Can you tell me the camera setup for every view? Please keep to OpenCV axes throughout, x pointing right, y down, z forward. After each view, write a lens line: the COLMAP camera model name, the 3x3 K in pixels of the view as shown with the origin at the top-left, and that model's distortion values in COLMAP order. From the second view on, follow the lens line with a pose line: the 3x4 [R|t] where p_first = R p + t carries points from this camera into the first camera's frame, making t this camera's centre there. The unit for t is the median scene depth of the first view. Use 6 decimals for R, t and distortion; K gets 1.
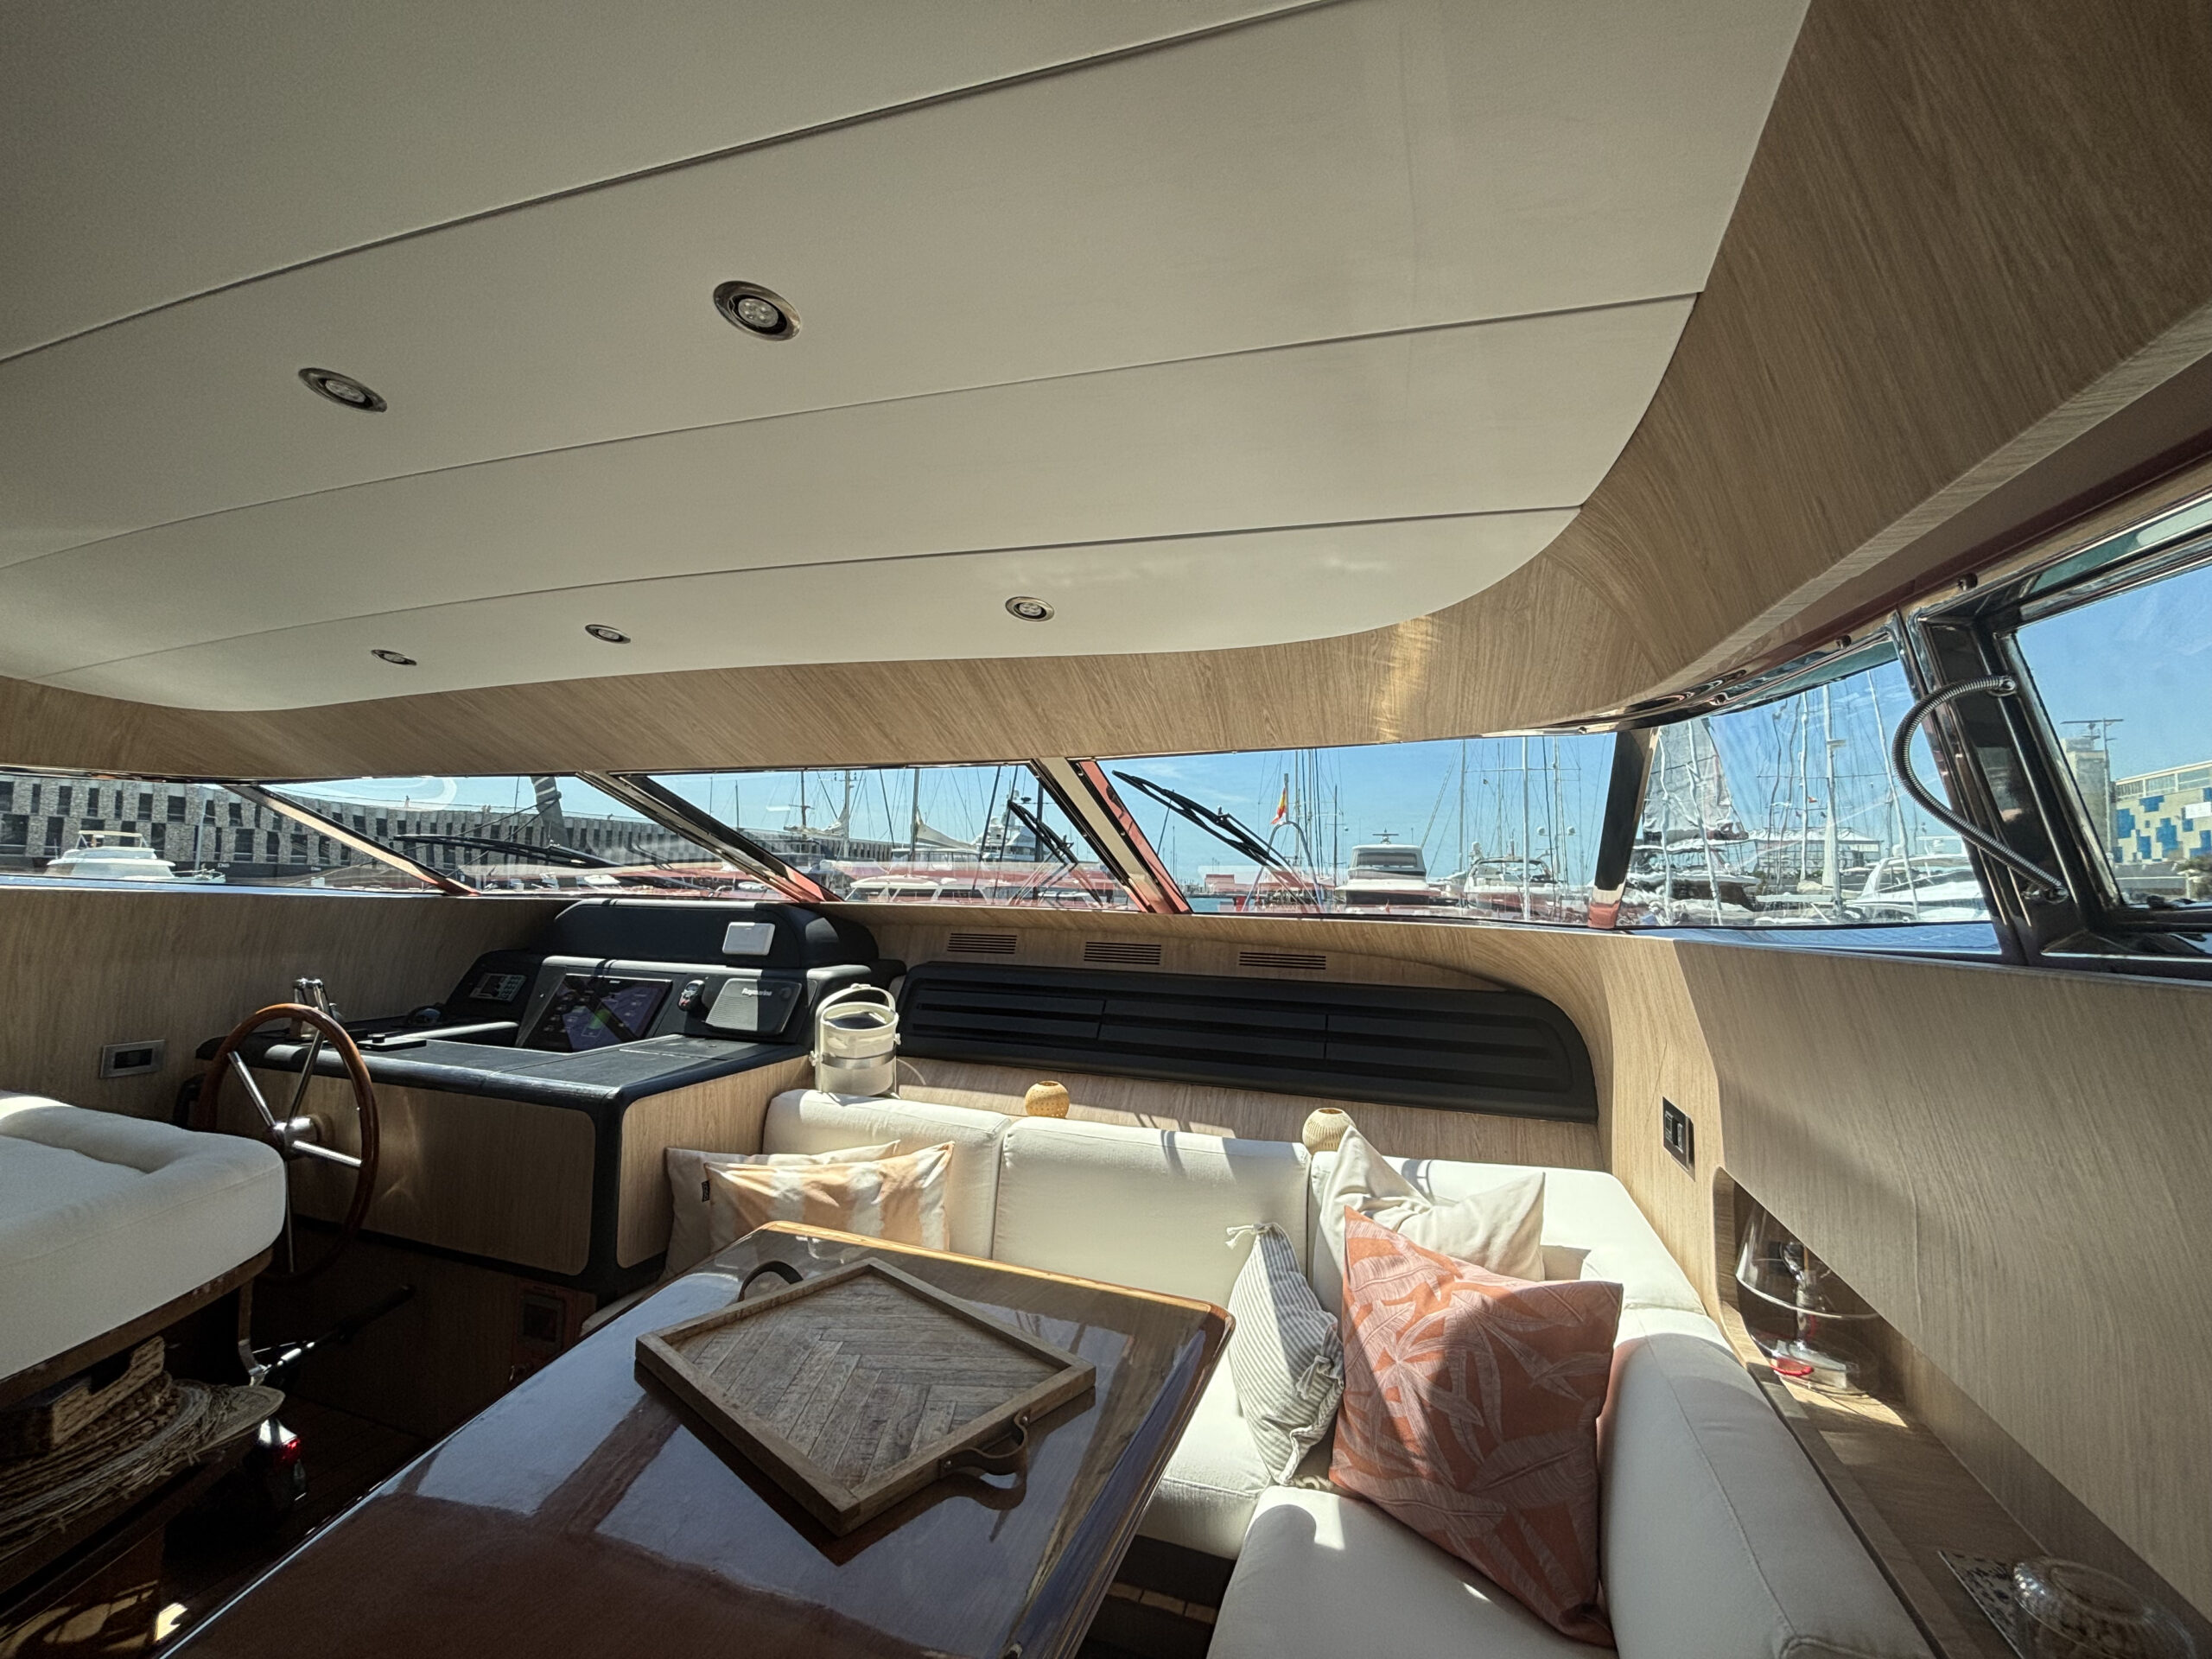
lens RADIAL K [[901.0, 0, 1106.0], [0, 901.0, 829.5], [0, 0, 1]] dist [-0.003205, -0.000301]
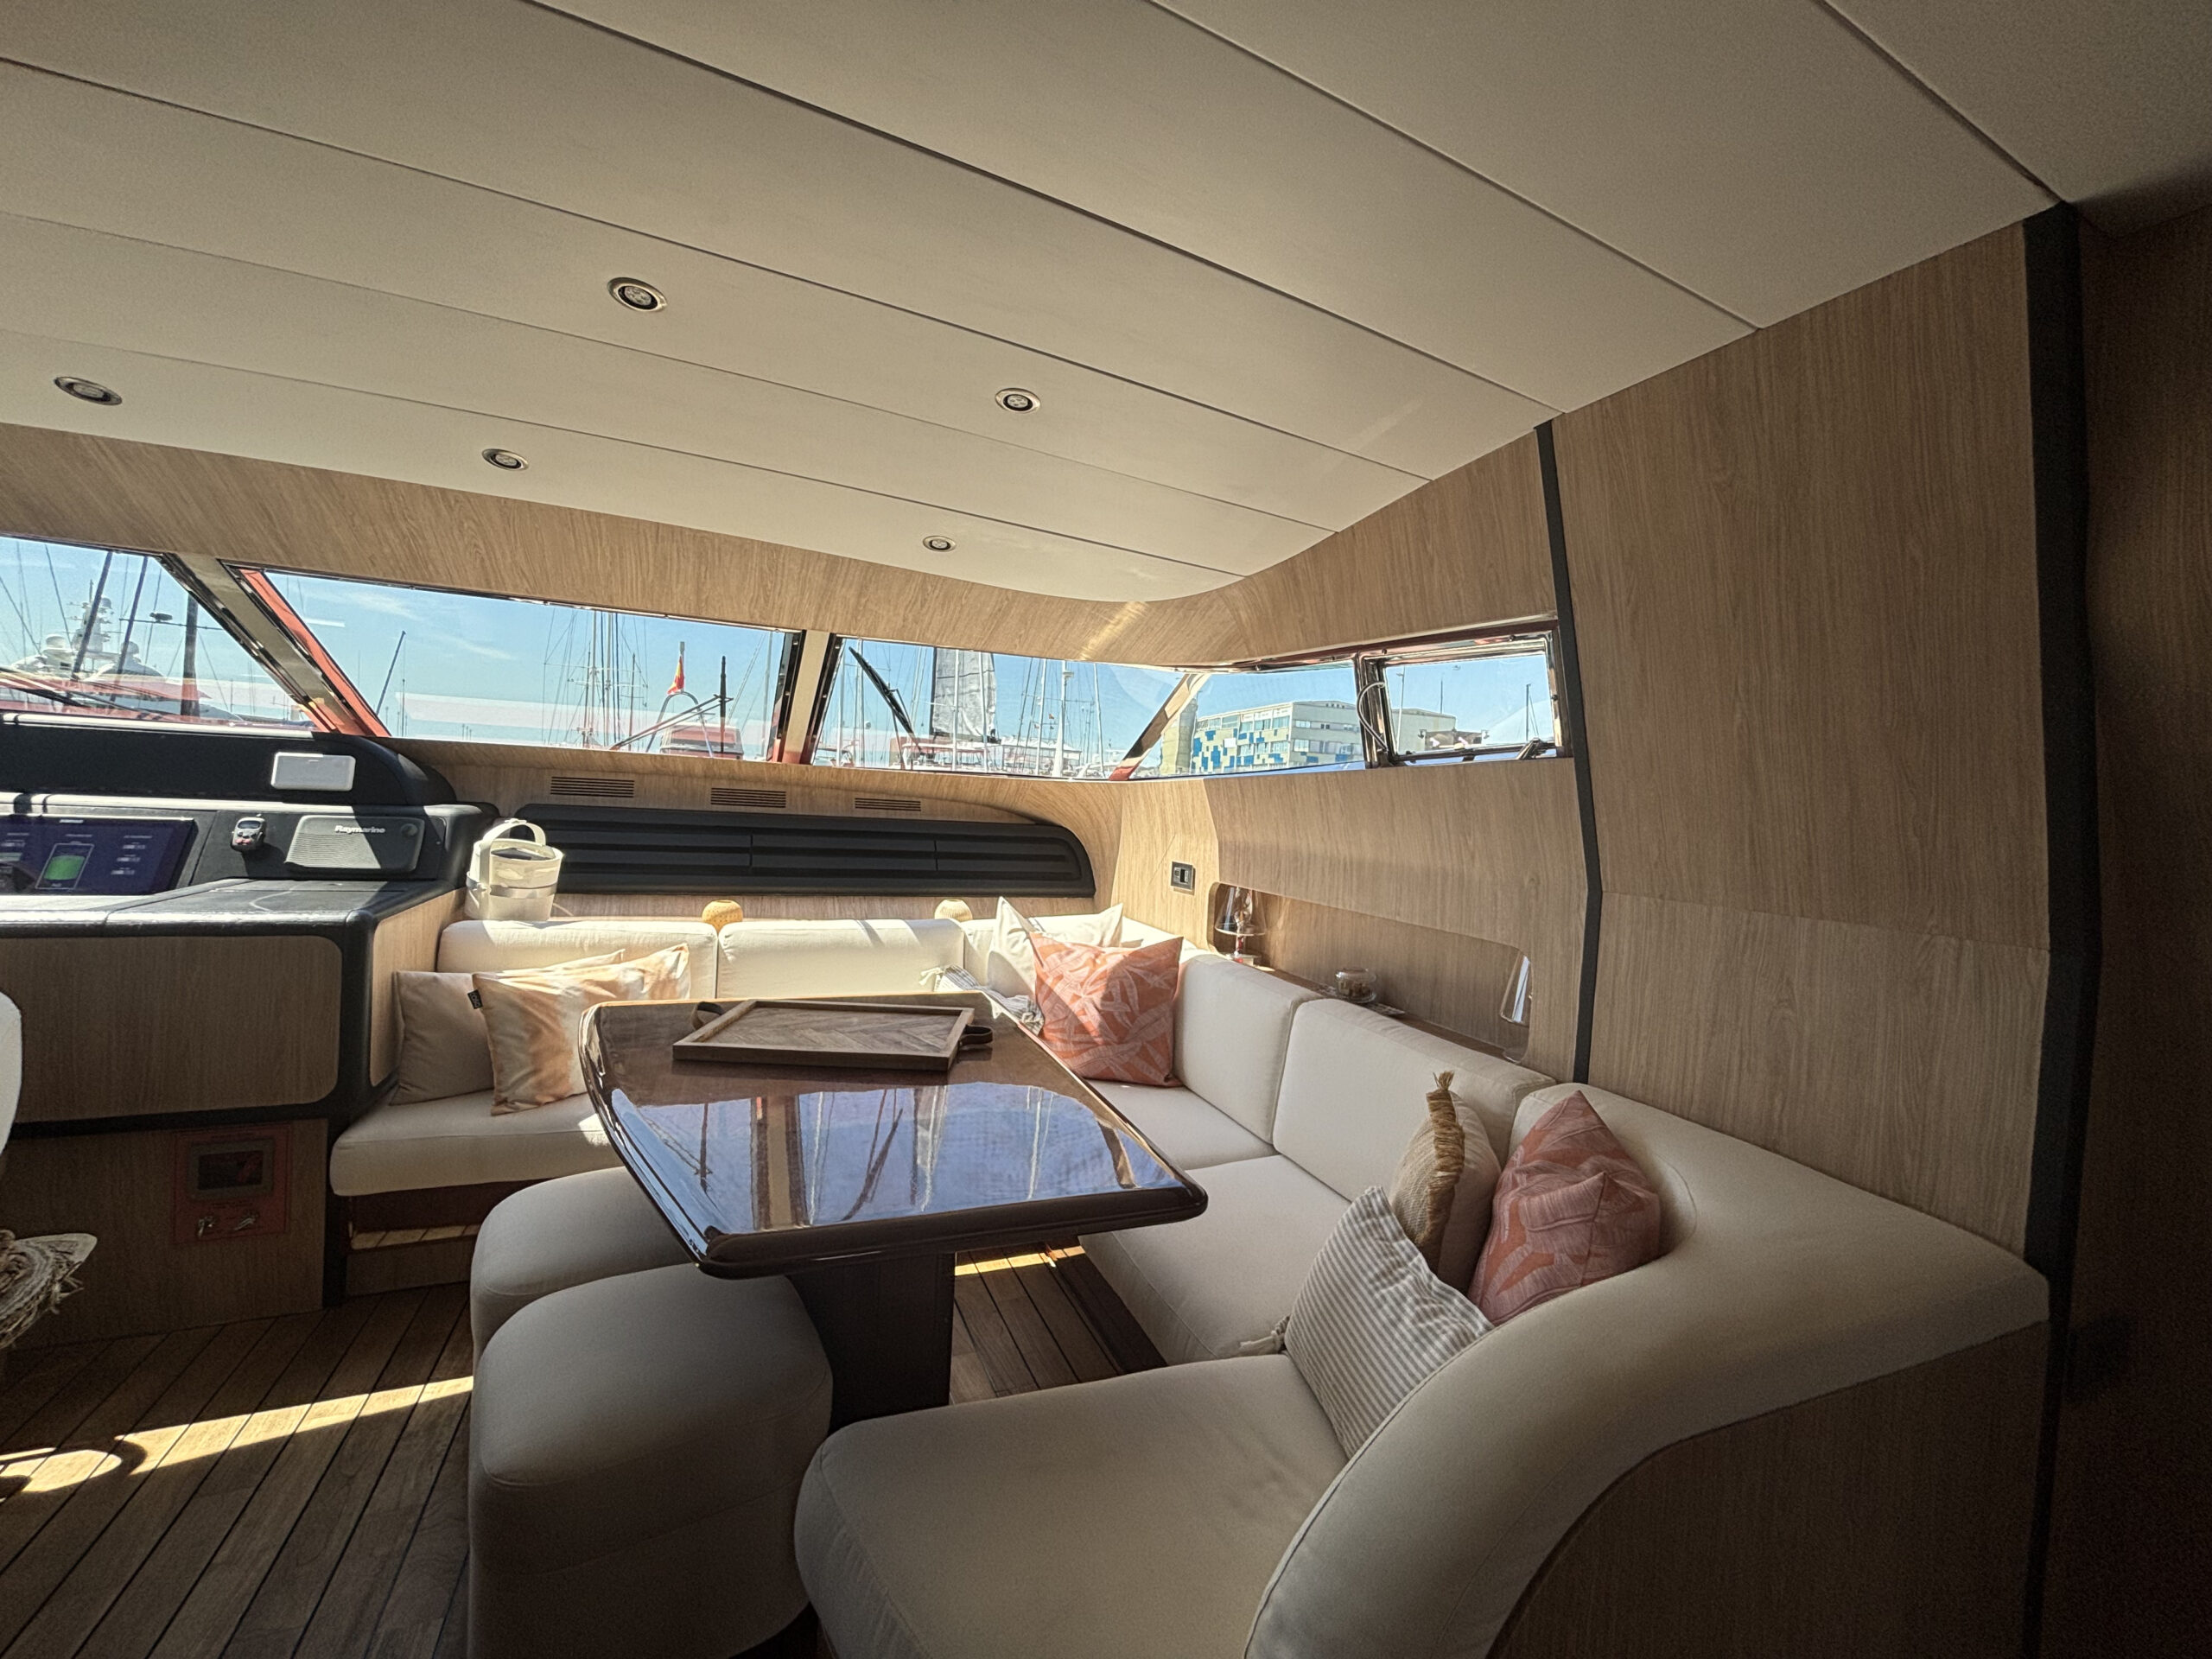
lens RADIAL K [[896.8, 0, 1100.3], [0, 896.8, 836.1], [0, 0, 1]] dist [-0.012336, 0.009487]
pose [[0.725471, -0.003528, 0.688244, -0.639445], [-0.084783, 0.991913, 0.094453, 0.052490], [-0.683011, -0.126874, 0.719305, -0.227183]]
